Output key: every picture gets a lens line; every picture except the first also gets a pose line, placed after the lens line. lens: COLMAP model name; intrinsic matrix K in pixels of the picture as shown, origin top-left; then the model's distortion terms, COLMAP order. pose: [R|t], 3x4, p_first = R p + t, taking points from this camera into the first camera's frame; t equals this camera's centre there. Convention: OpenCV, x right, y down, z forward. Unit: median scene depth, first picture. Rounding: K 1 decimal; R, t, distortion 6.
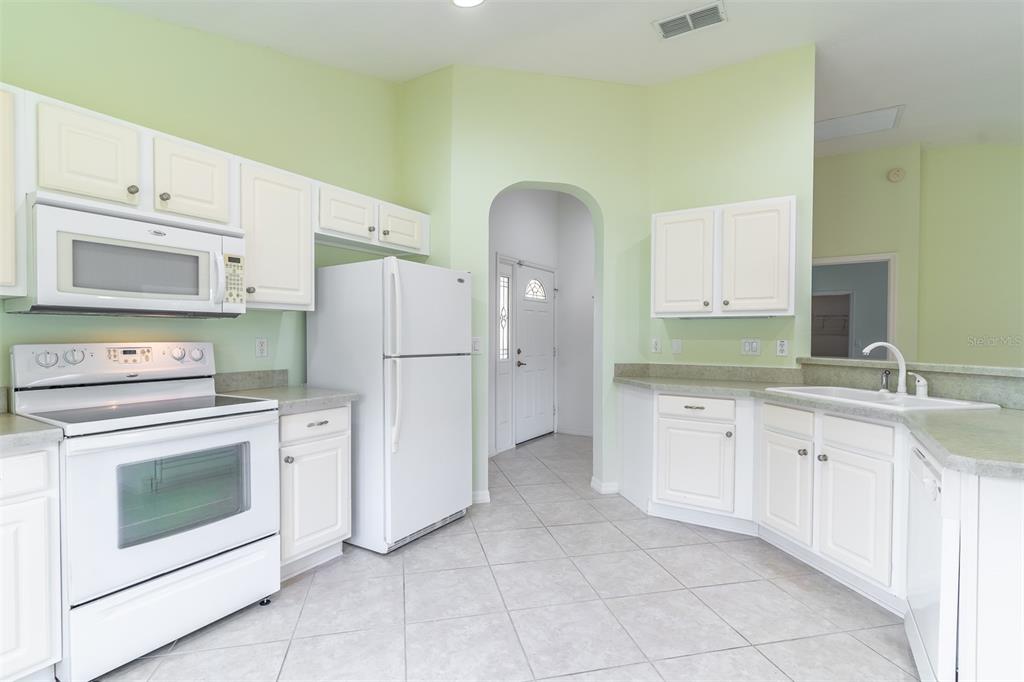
lens RADIAL K [[496.4, 0, 505.5], [0, 496.4, 346.1], [0, 0, 1]] dist [0.013458, -0.001228]
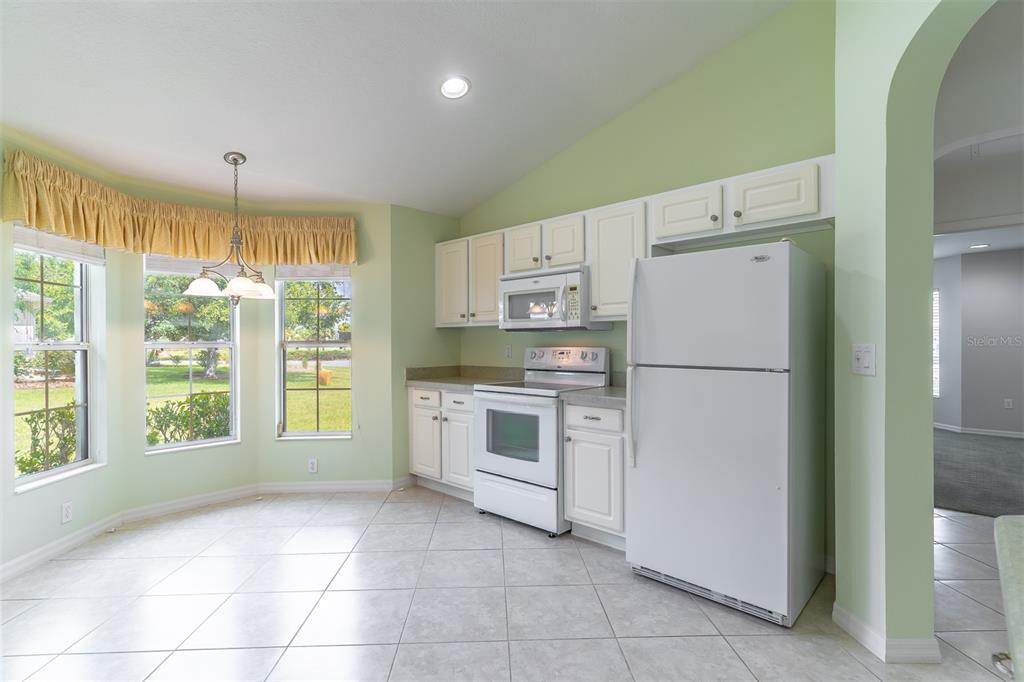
lens RADIAL K [[496.4, 0, 512.2], [0, 496.4, 341.0], [0, 0, 1]] dist [0.013458, -0.001228]
pose [[-0.186249, -0.000424, -0.982503, 0.857660], [-0.012462, 0.999920, 0.001931, -0.026692], [0.982424, 0.012603, -0.186239, 1.097855]]
